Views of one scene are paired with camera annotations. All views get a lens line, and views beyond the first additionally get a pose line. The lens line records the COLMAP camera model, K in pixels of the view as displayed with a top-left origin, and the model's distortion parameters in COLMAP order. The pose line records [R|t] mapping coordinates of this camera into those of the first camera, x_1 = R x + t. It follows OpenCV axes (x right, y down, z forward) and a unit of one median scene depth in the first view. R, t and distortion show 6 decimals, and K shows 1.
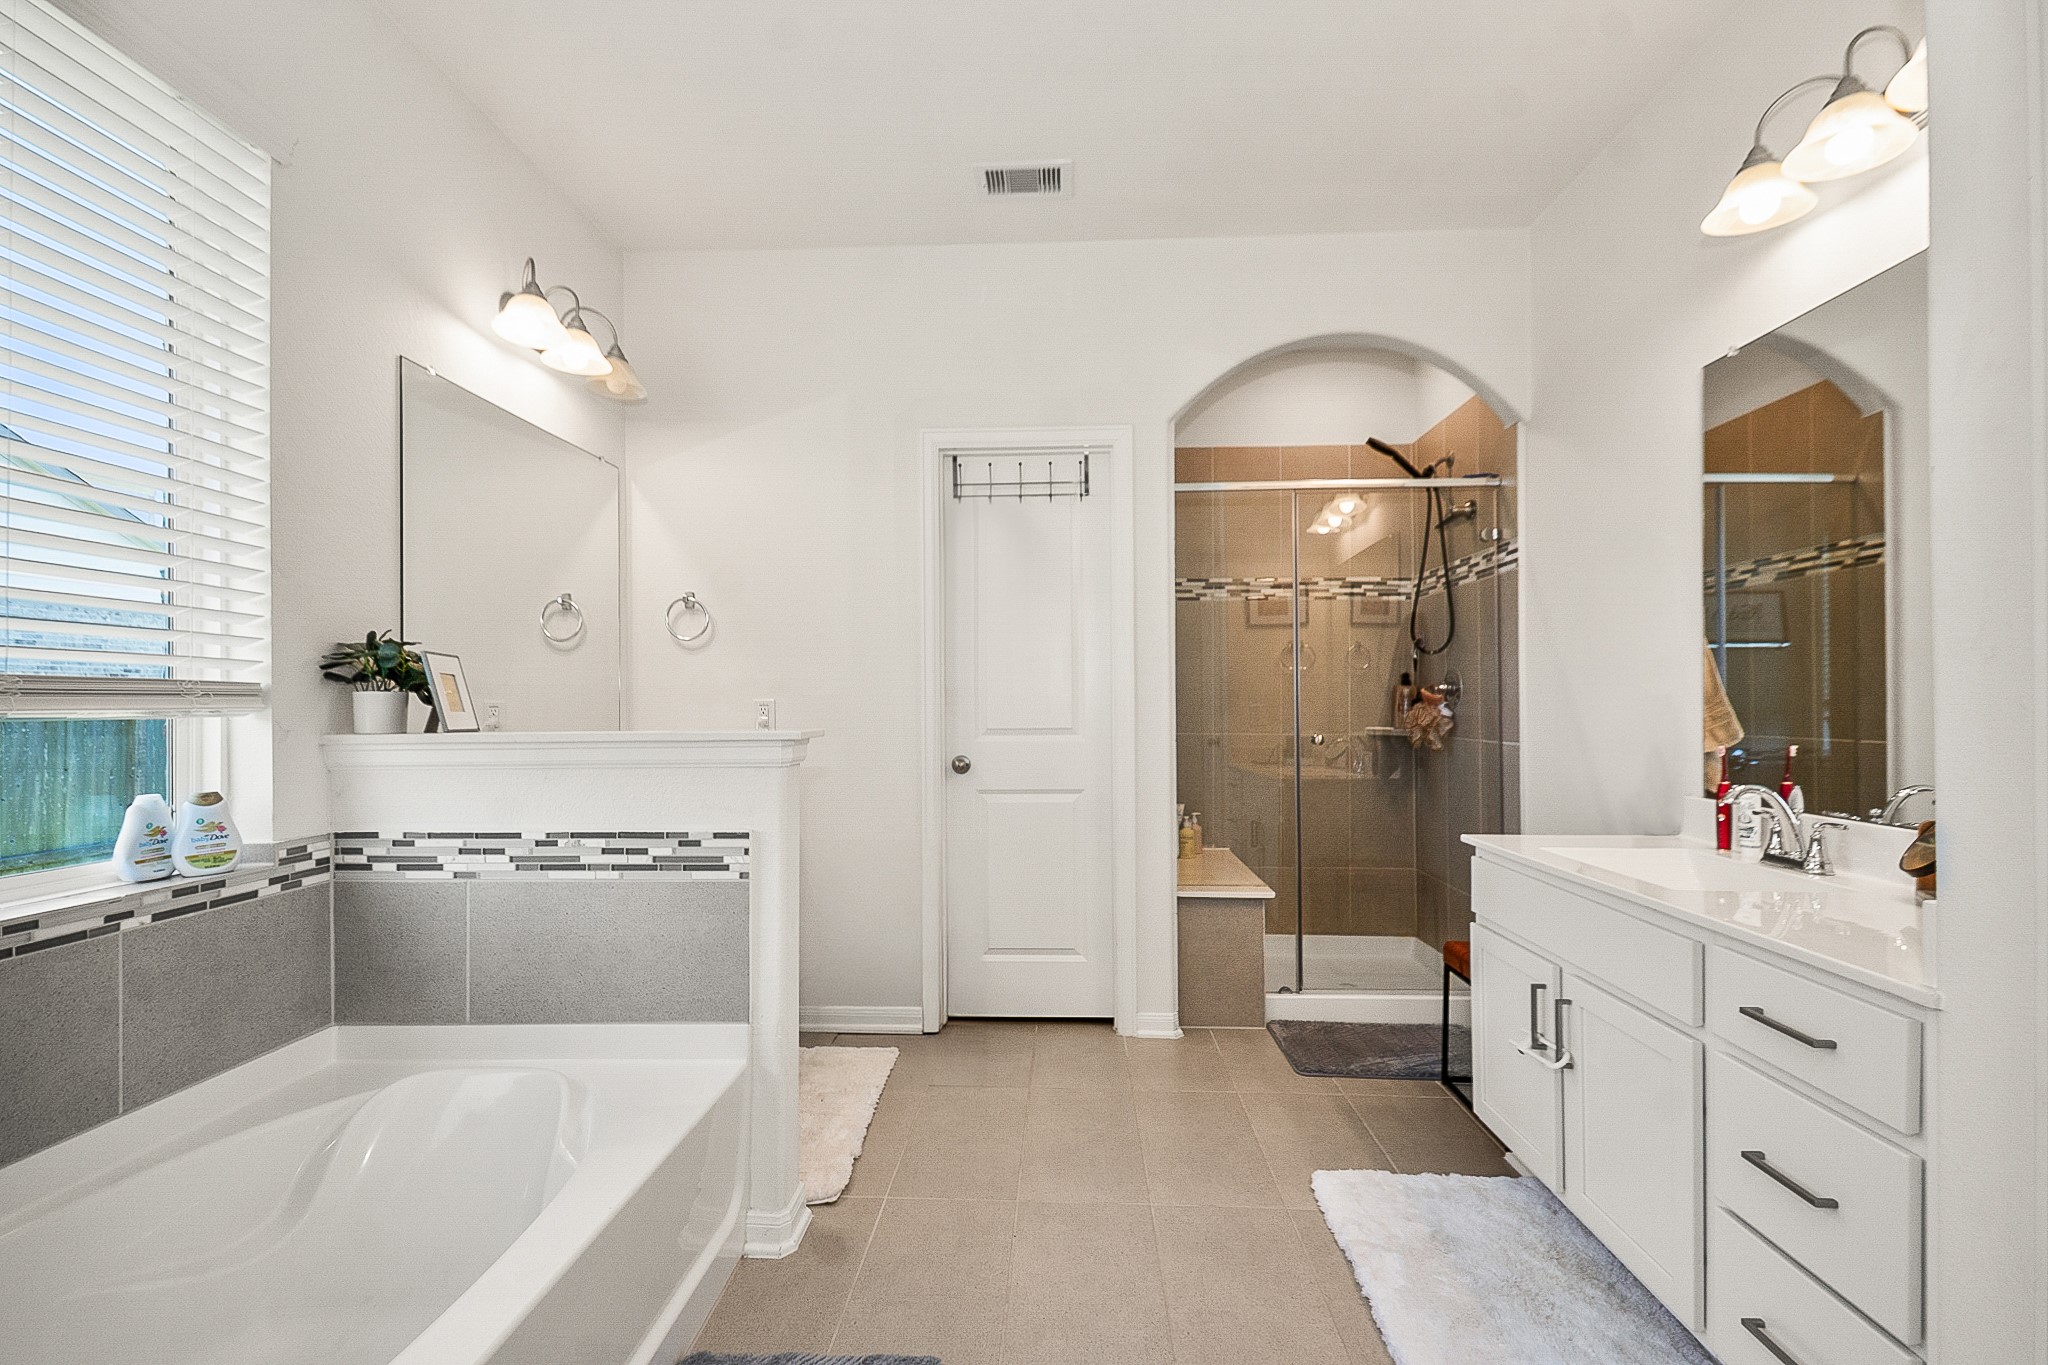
lens RADIAL K [[910.0, 0, 1021.3], [0, 910.0, 688.8], [0, 0, 1]] dist [0.029505, -0.014235]
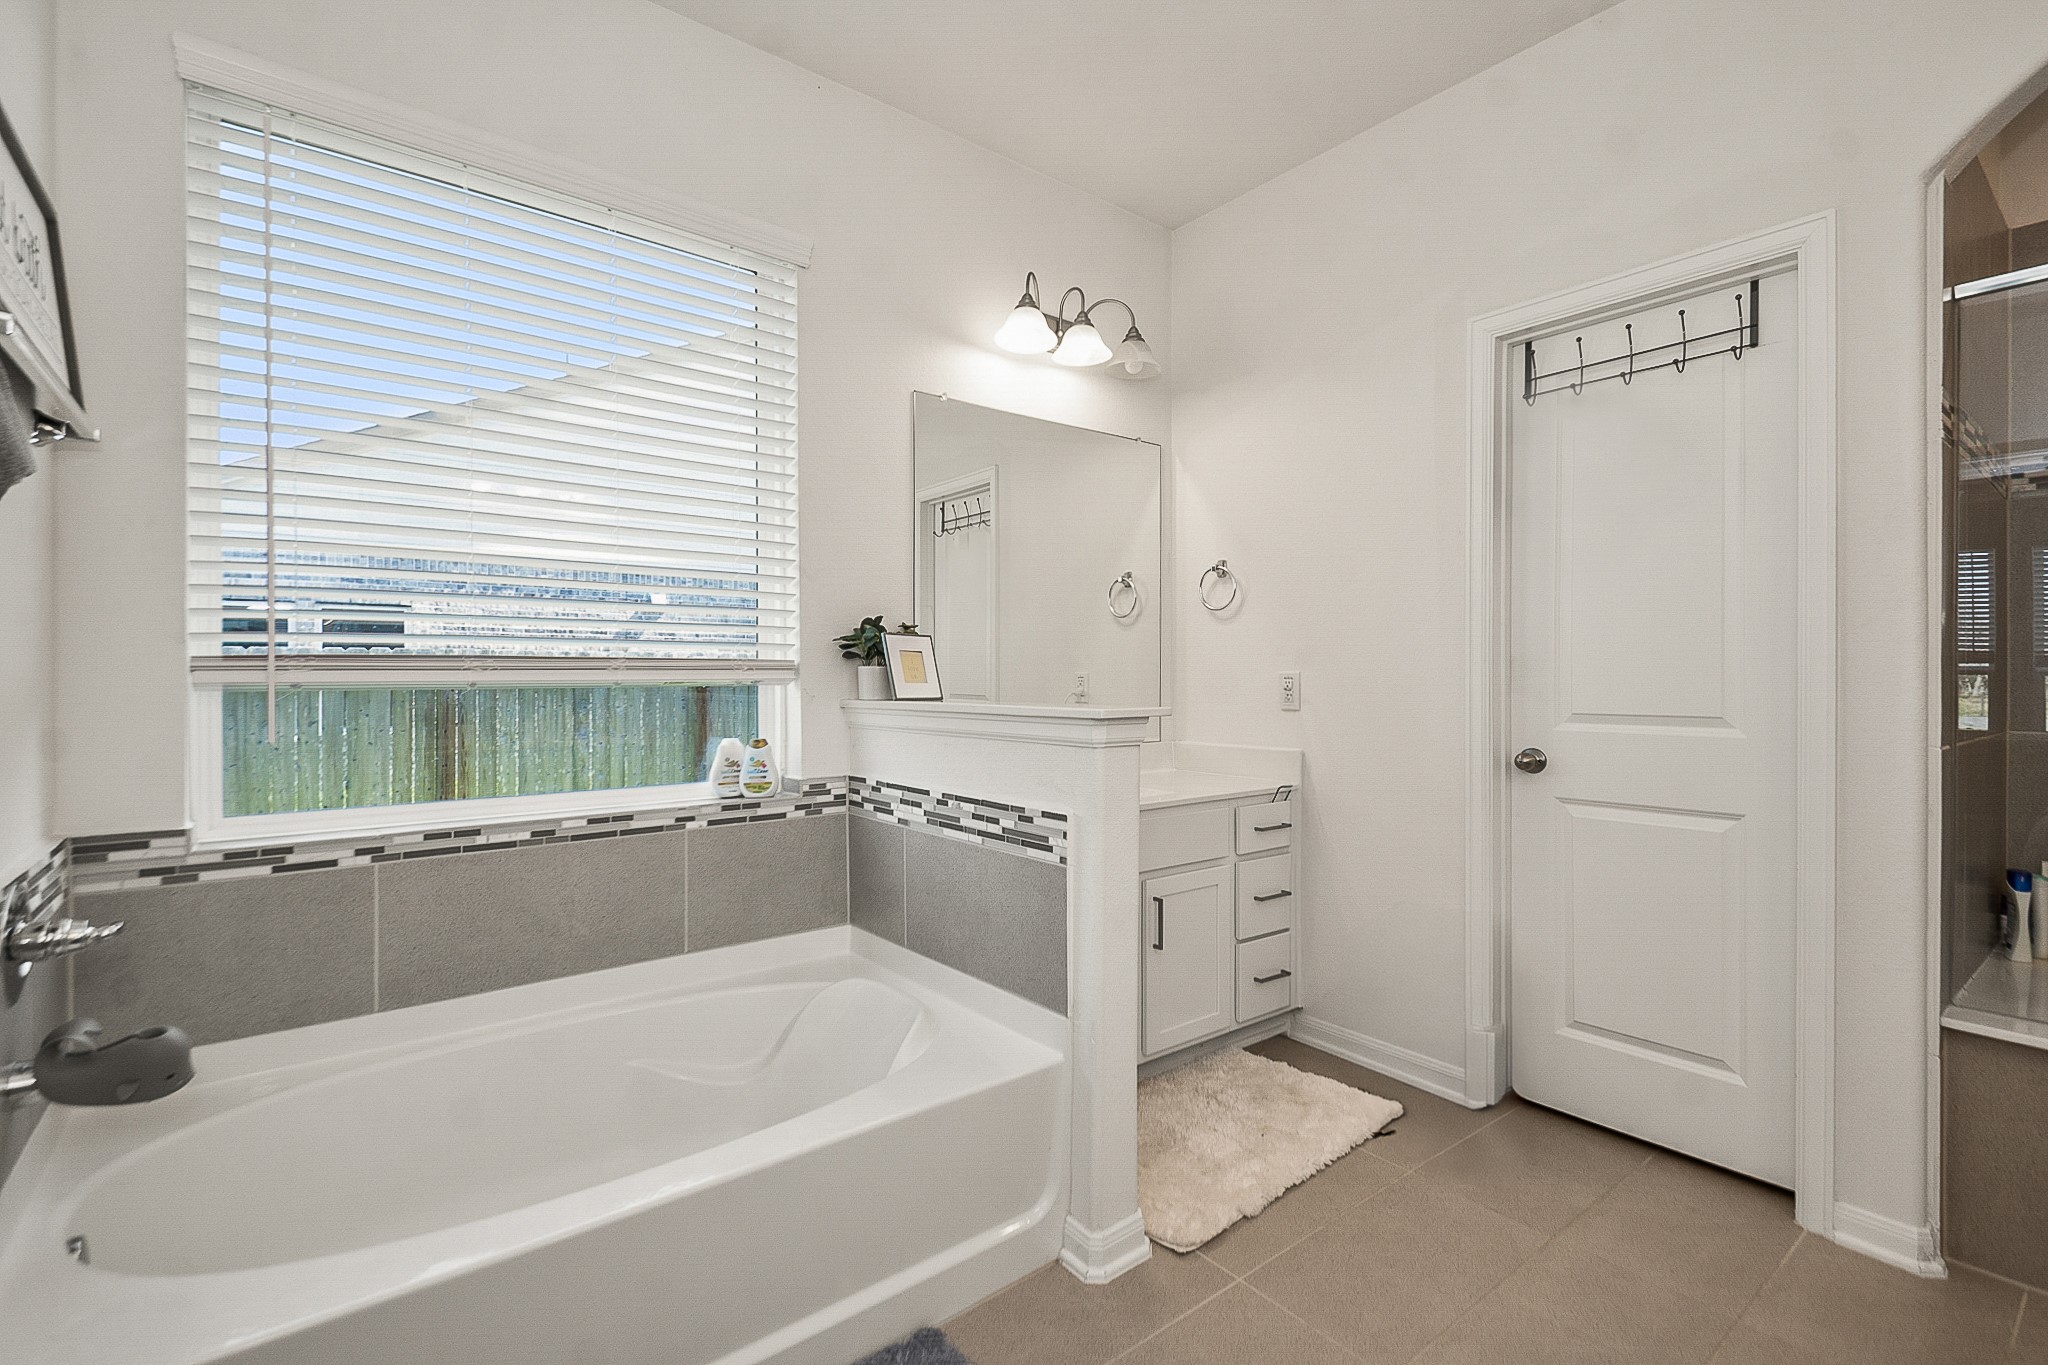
lens RADIAL K [[909.3, 0, 1025.0], [0, 909.3, 670.1], [0, 0, 1]] dist [0.027278, -0.014336]
pose [[0.656957, 0.001829, -0.753925, 0.380243], [0.009225, 0.999903, 0.010465, -0.002869], [0.753871, -0.013830, 0.656877, 0.352112]]
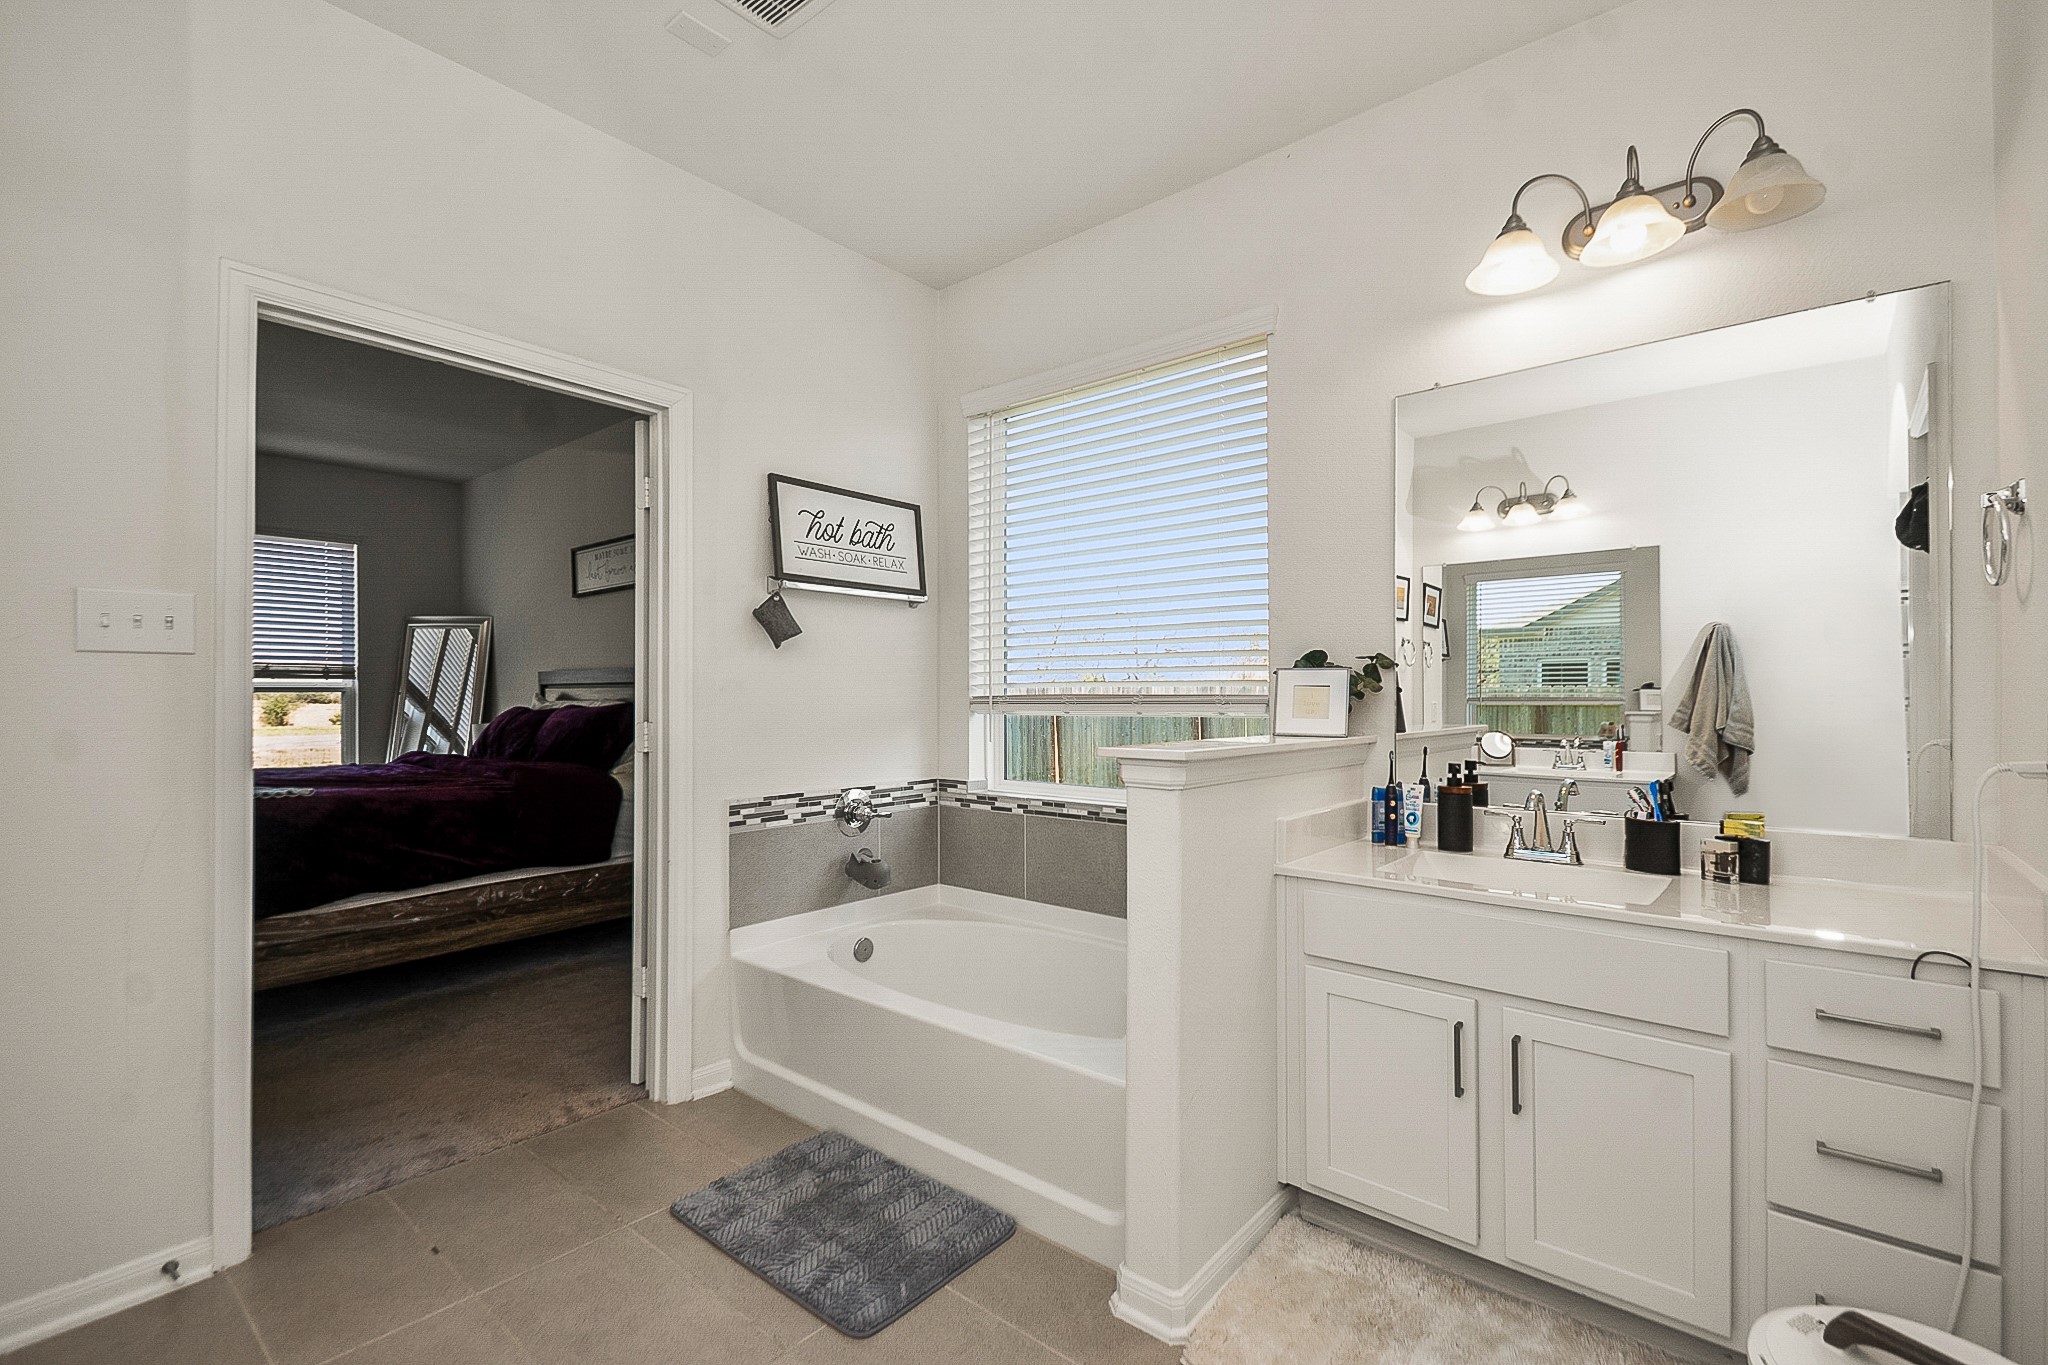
lens RADIAL K [[910.0, 0, 1021.3], [0, 910.0, 688.8], [0, 0, 1]] dist [0.029505, -0.014235]
pose [[-0.609526, -0.003844, -0.792757, 0.537018], [0.014211, 0.999775, -0.015774, 0.000209], [0.792639, -0.020880, -0.609334, 1.489959]]
